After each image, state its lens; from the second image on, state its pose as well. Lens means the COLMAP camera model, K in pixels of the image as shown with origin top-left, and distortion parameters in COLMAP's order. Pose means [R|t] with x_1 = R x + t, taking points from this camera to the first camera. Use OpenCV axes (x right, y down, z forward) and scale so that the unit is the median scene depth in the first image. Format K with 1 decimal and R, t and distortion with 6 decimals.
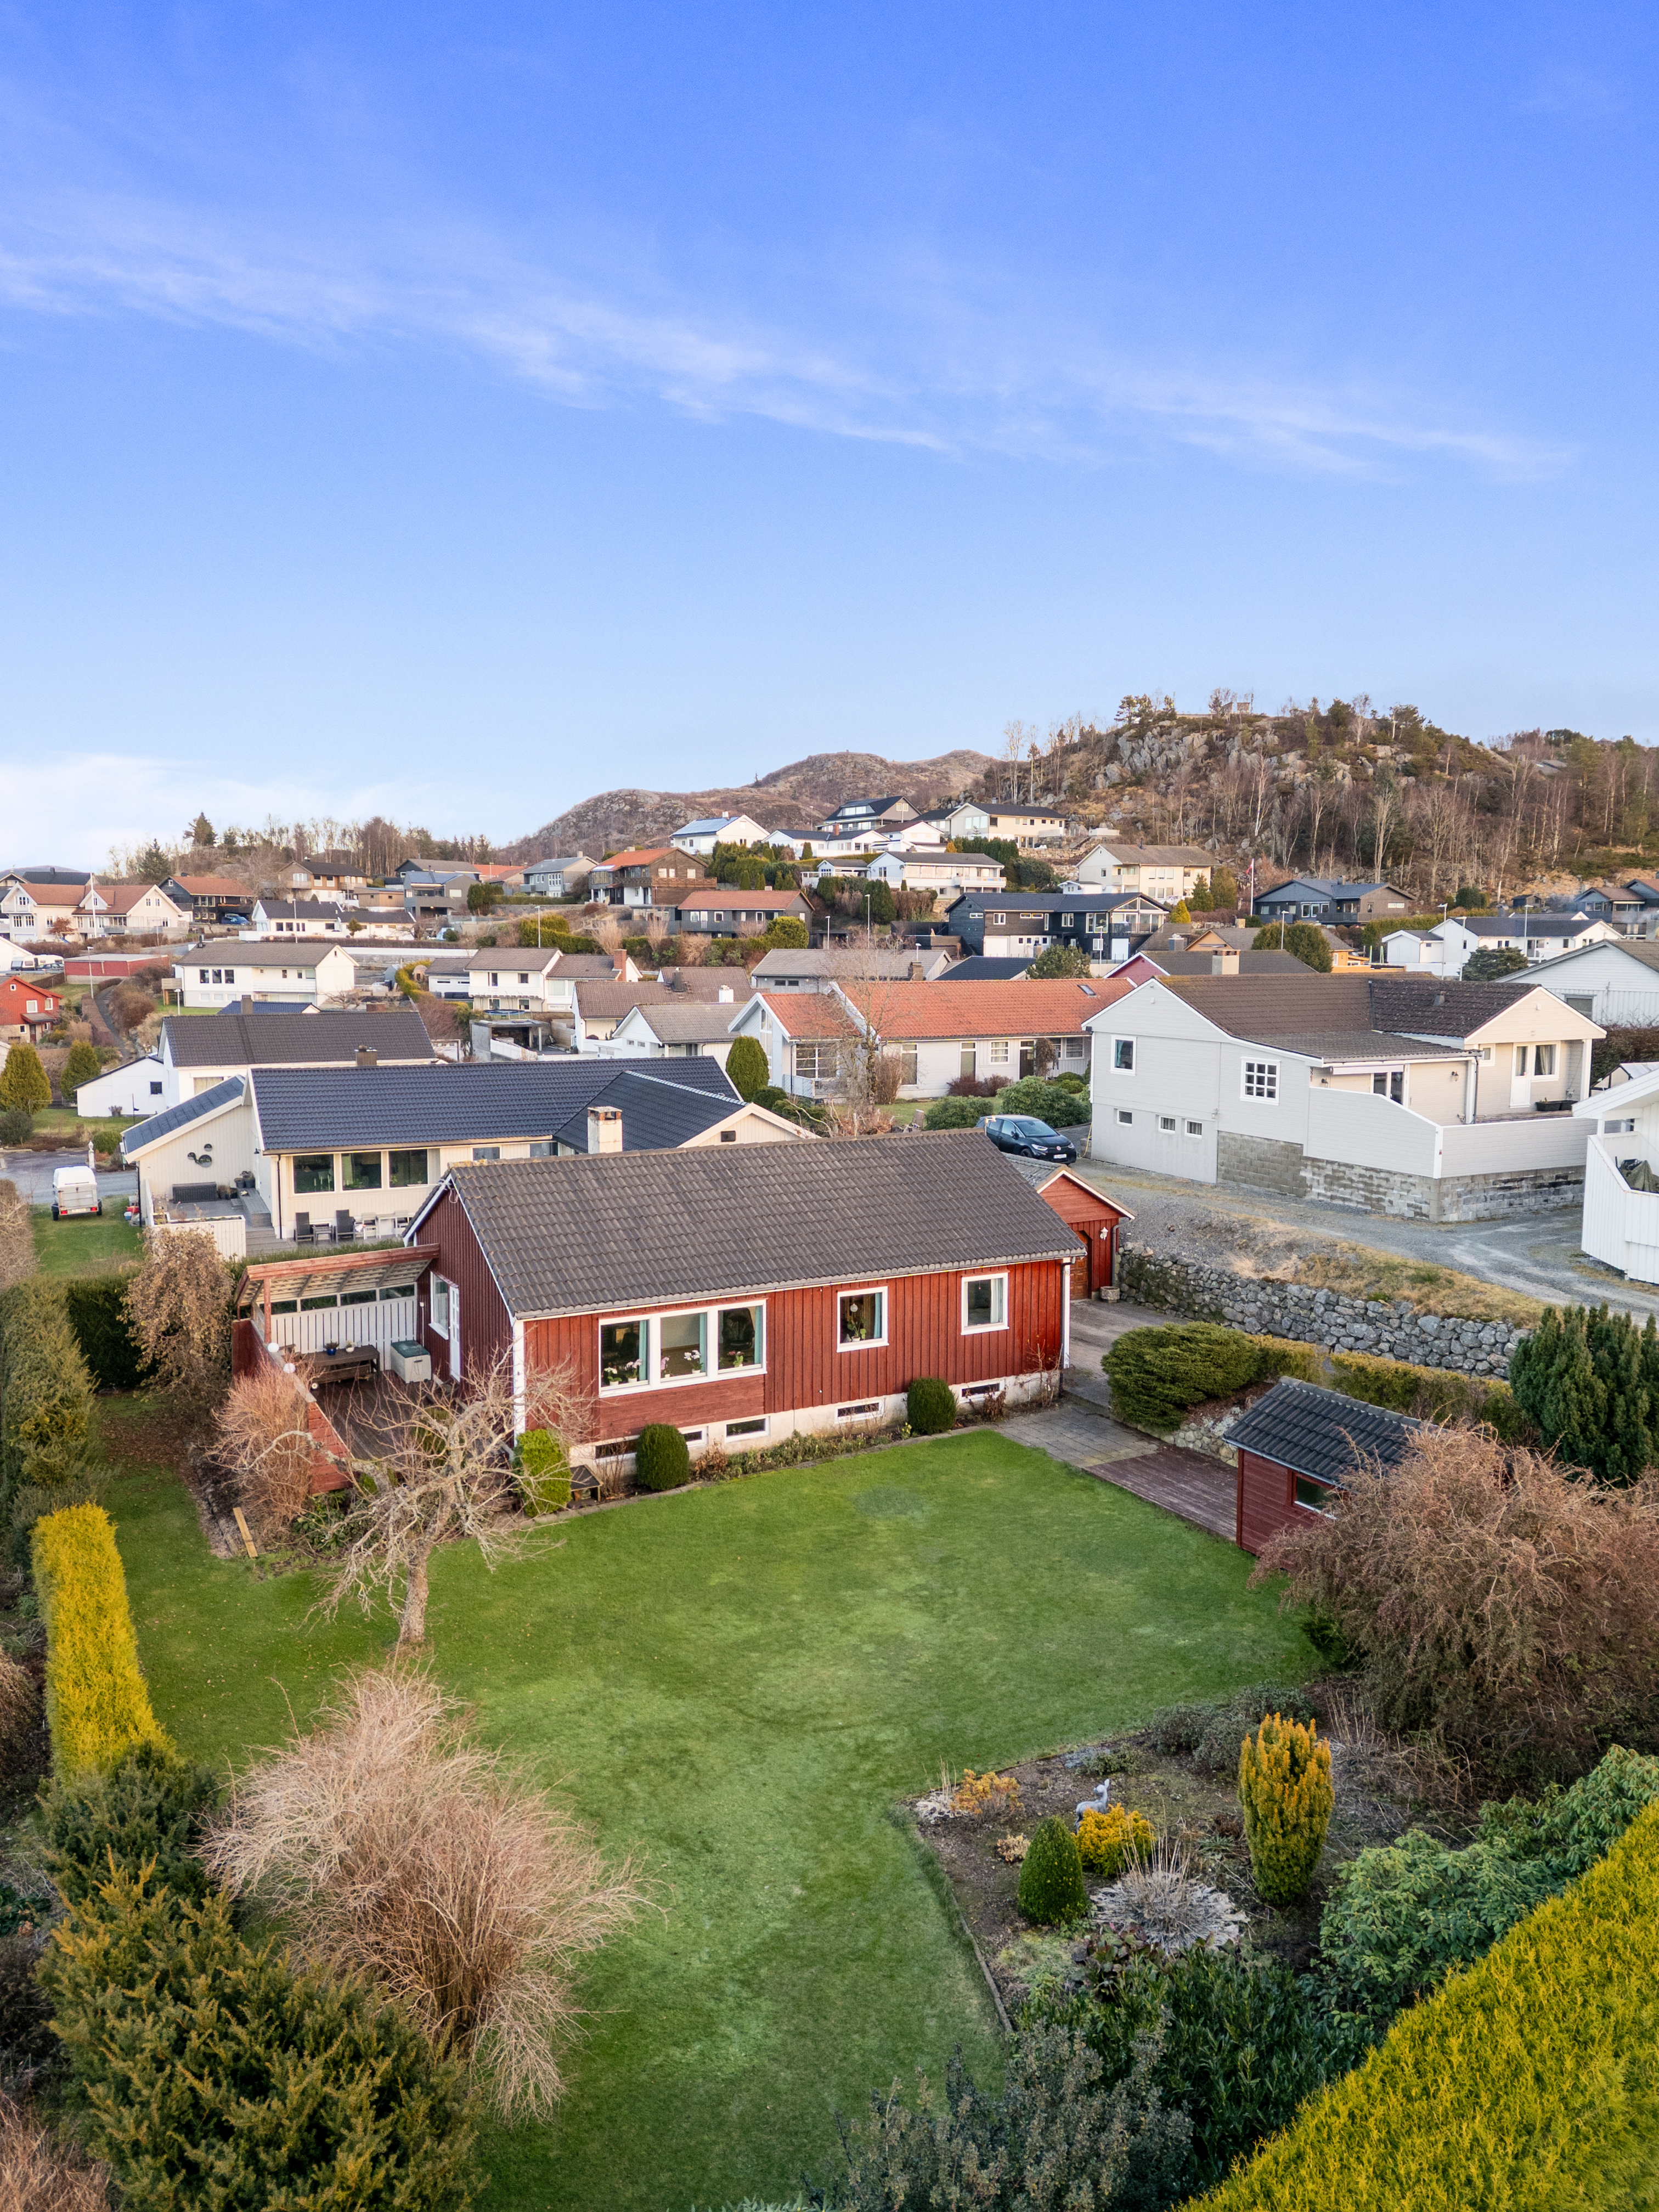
lens RADIAL K [[1538.8, 0, 829.9], [0, 1538.8, 1141.0], [0, 0, 1]] dist [0.101495, -0.111685]
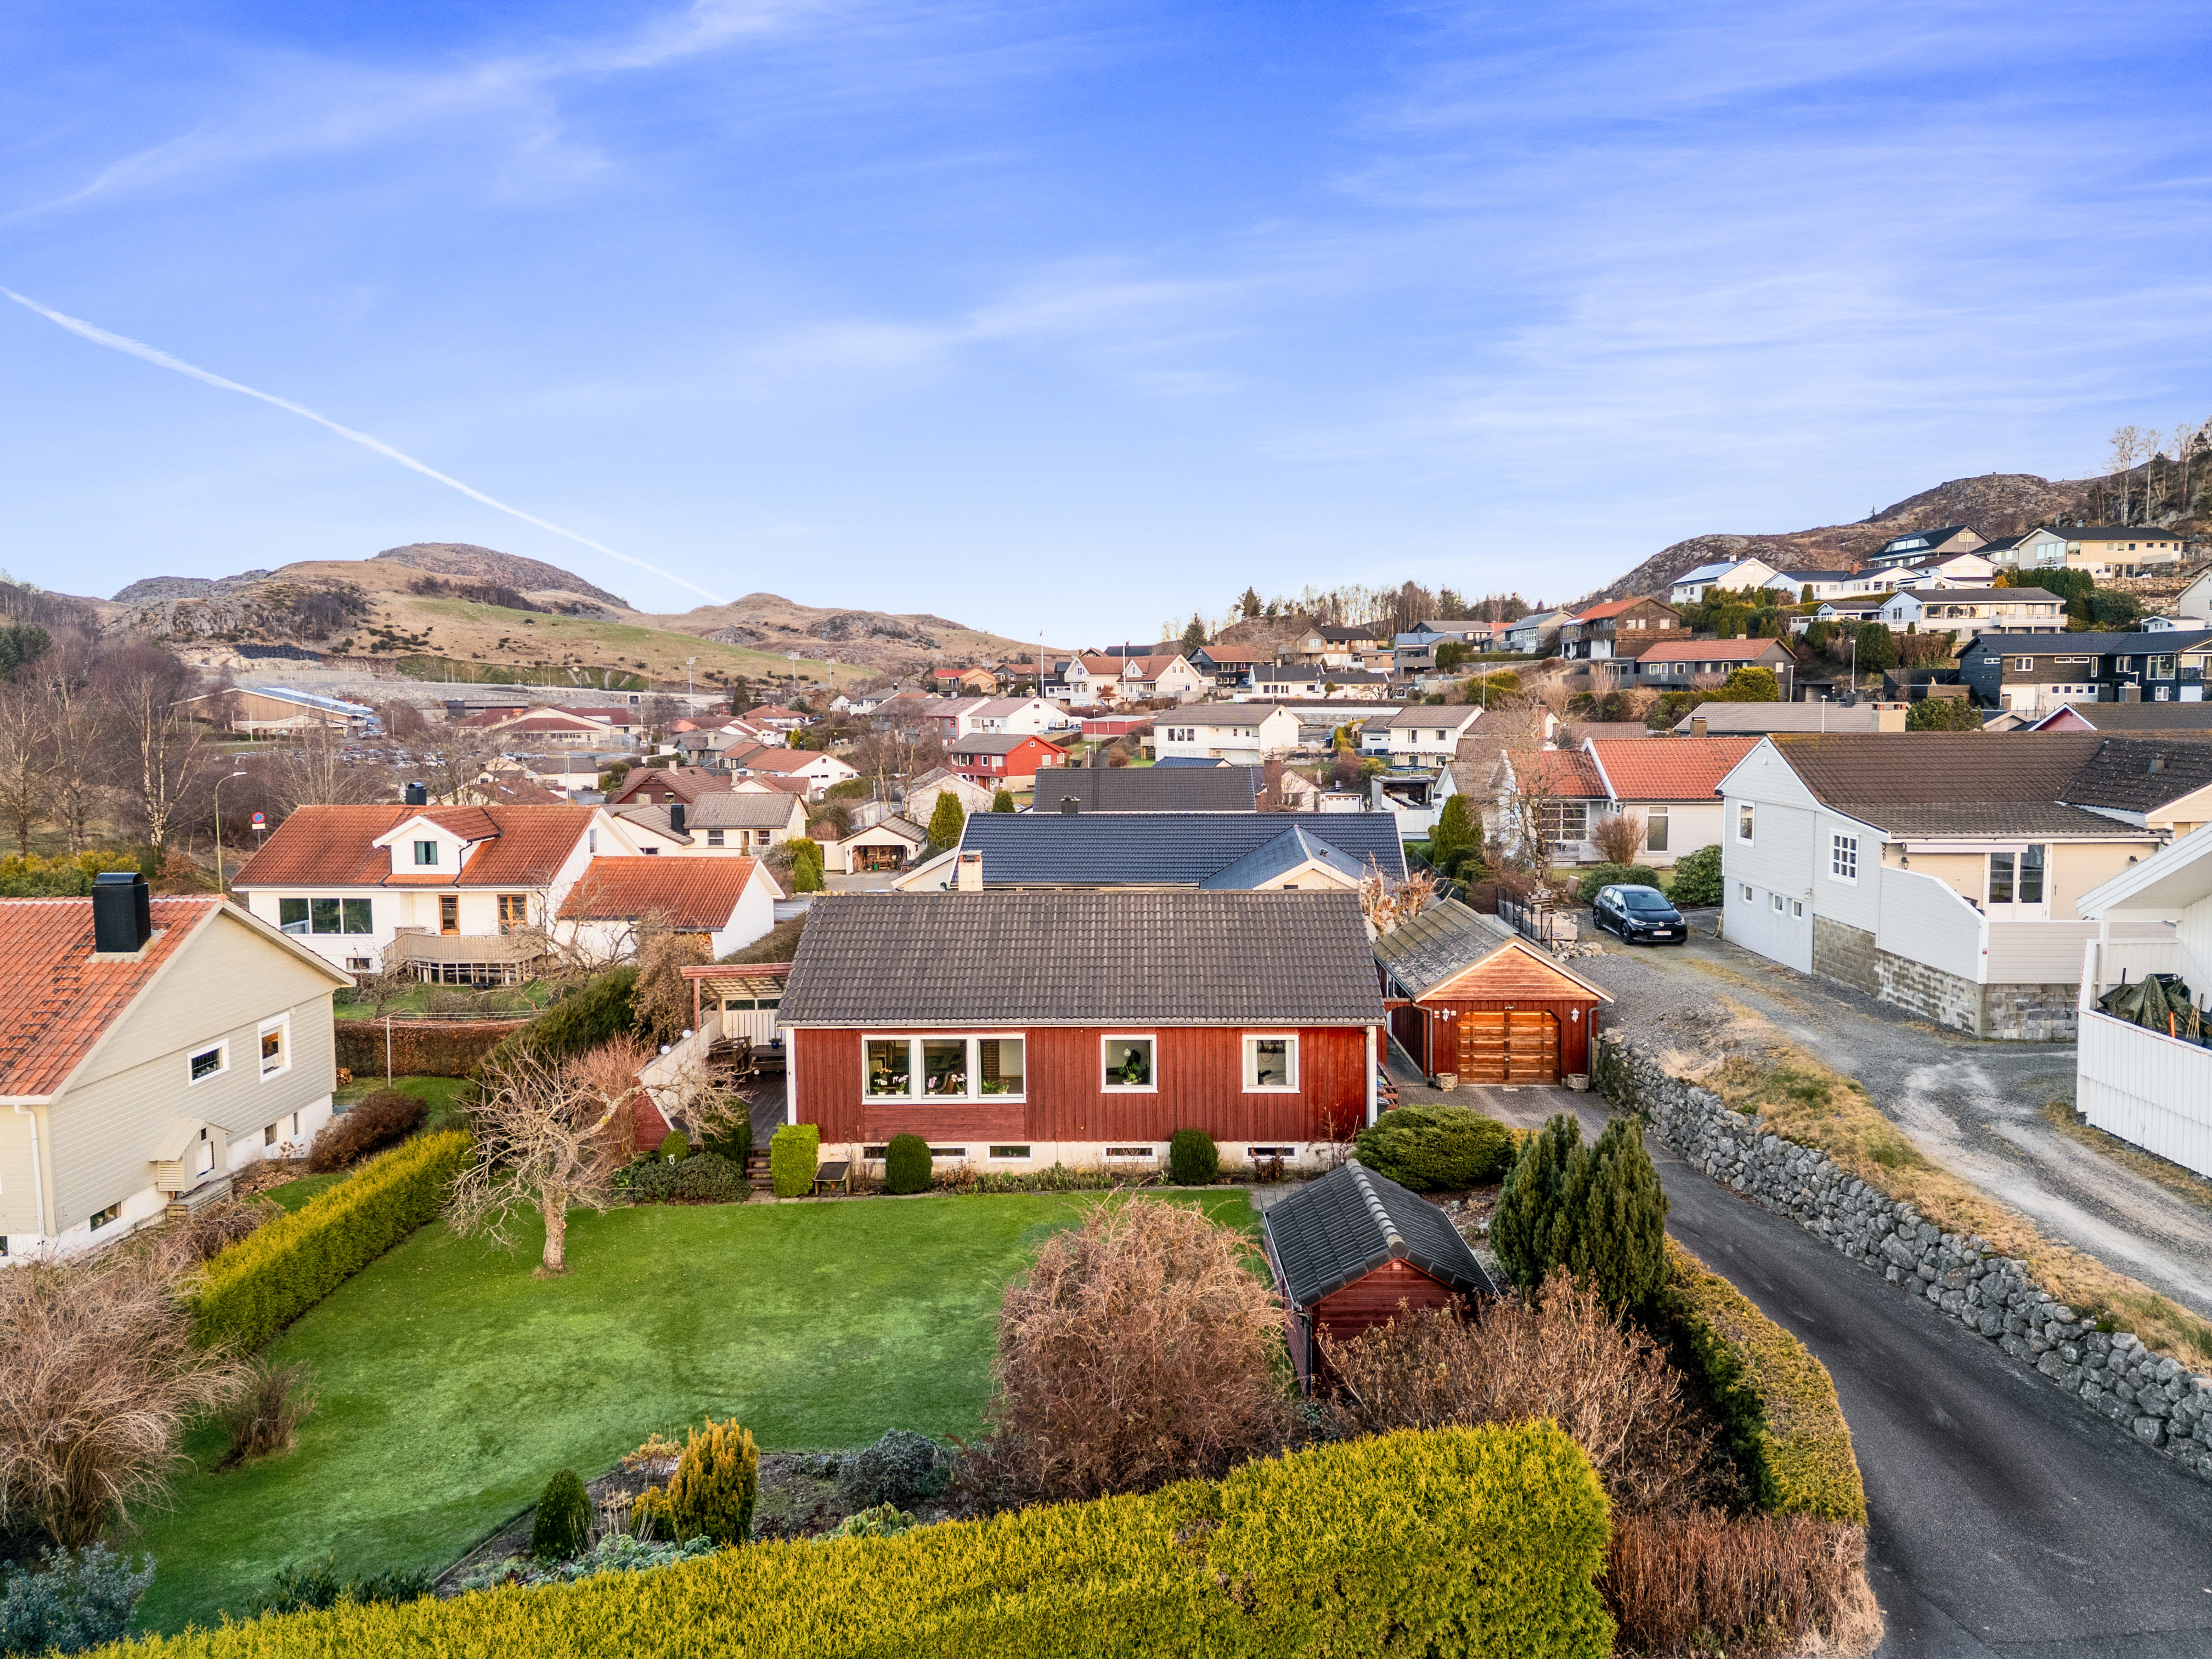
lens RADIAL K [[1538.8, 0, 1110.5], [0, 1538.8, 826.2], [0, 0, 1]] dist [0.101495, -0.111685]
pose [[0.871141, 0.030690, -0.490073, 0.270656], [-0.053141, 0.998075, -0.031959, -0.005221], [0.488149, 0.053884, 0.871095, 0.042527]]
